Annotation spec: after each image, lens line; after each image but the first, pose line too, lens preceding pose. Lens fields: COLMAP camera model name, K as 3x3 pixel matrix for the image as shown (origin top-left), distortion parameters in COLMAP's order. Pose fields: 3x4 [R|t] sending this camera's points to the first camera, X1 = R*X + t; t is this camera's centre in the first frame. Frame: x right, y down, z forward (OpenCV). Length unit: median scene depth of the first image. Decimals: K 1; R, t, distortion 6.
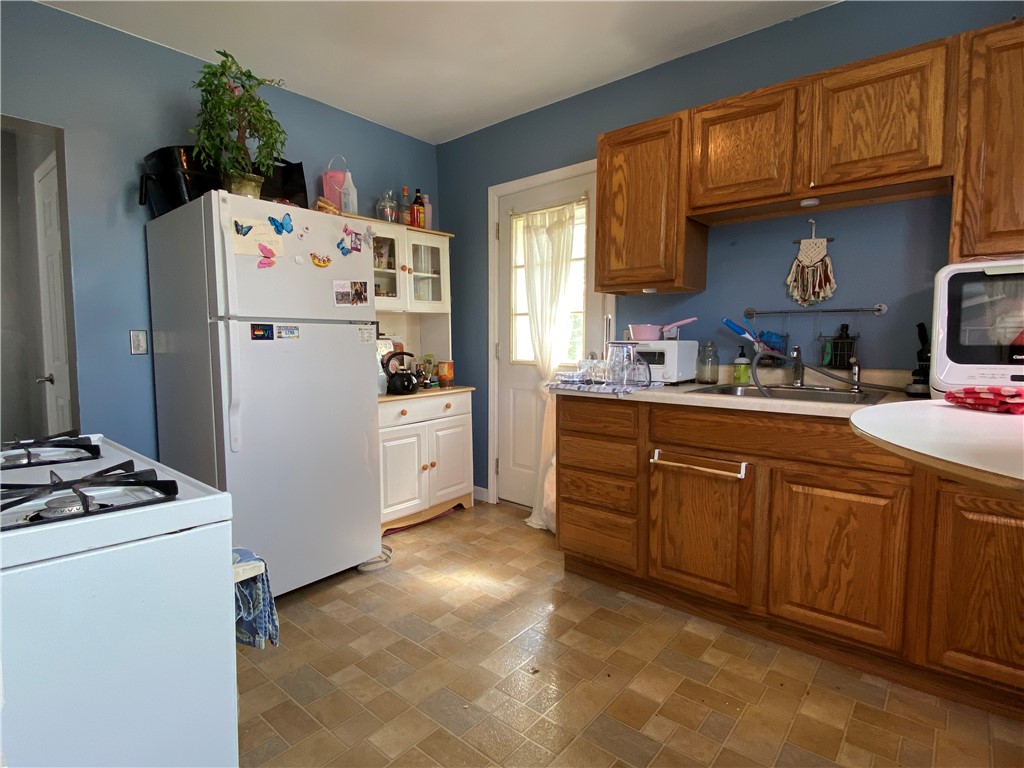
lens RADIAL K [[528.5, 0, 505.8], [0, 528.5, 379.3], [0, 0, 1]] dist [-0.000499, -0.003759]
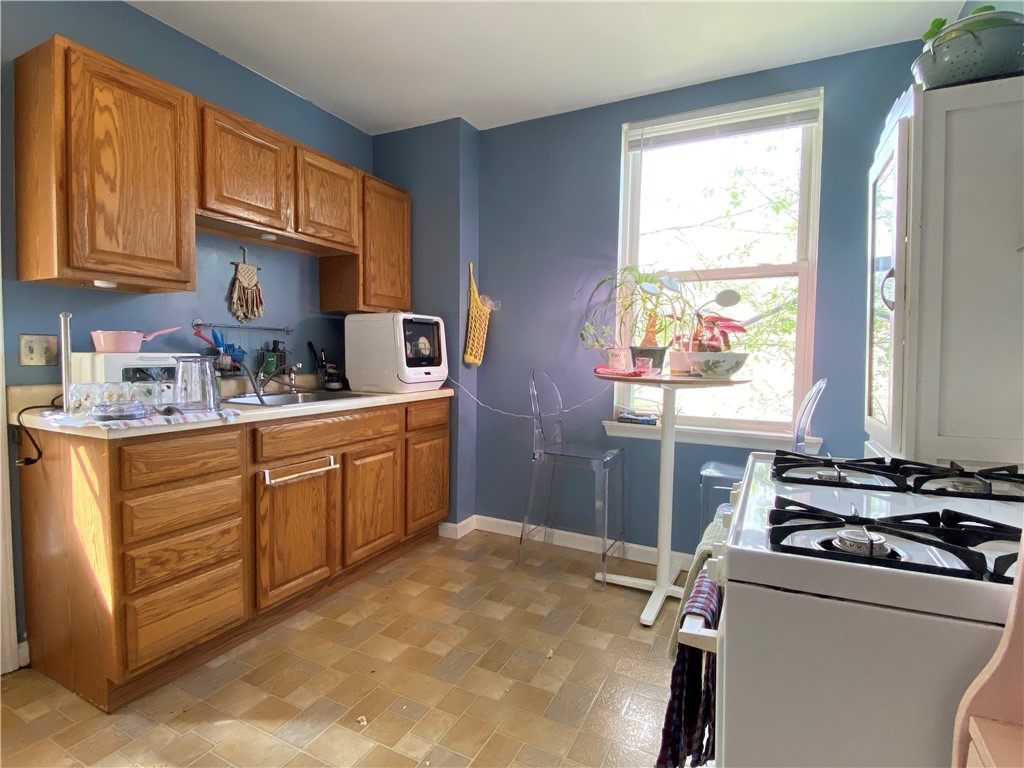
lens RADIAL K [[528.5, 0, 508.8], [0, 528.5, 375.5], [0, 0, 1]] dist [-0.000499, -0.003759]
pose [[-0.252482, -0.045065, 0.966552, -0.725088], [0.057467, 0.996453, 0.061470, -0.067528], [-0.965893, 0.071065, -0.248997, 0.799279]]
